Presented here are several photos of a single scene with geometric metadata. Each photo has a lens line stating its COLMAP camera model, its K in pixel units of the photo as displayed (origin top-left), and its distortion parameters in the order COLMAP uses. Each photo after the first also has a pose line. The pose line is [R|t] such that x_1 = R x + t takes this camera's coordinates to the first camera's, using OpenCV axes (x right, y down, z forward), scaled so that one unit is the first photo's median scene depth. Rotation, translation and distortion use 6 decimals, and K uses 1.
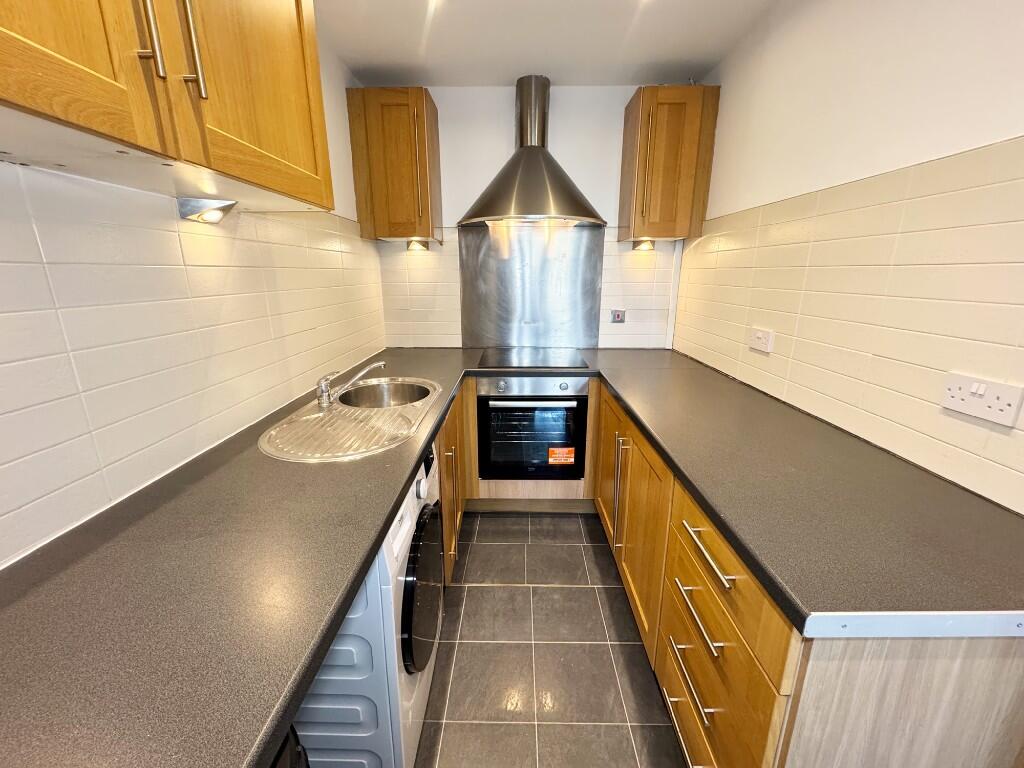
lens RADIAL K [[407.7, 0, 512.0], [0, 407.7, 384.0], [0, 0, 1]] dist [-0.000383, -0.000273]
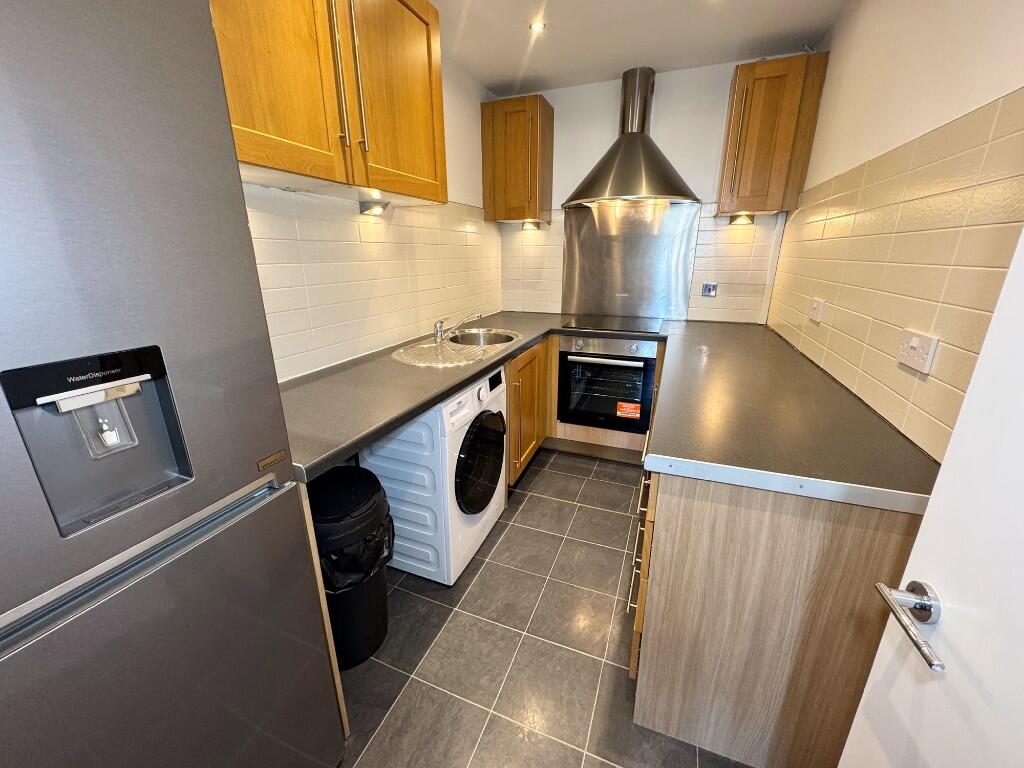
lens RADIAL K [[407.7, 0, 512.0], [0, 407.7, 384.0], [0, 0, 1]] dist [-0.000383, -0.000273]
pose [[0.934217, 0.105947, -0.340607, 0.210315], [-0.090615, 0.994037, 0.060659, 0.067506], [0.345003, -0.025805, 0.938247, -0.191472]]
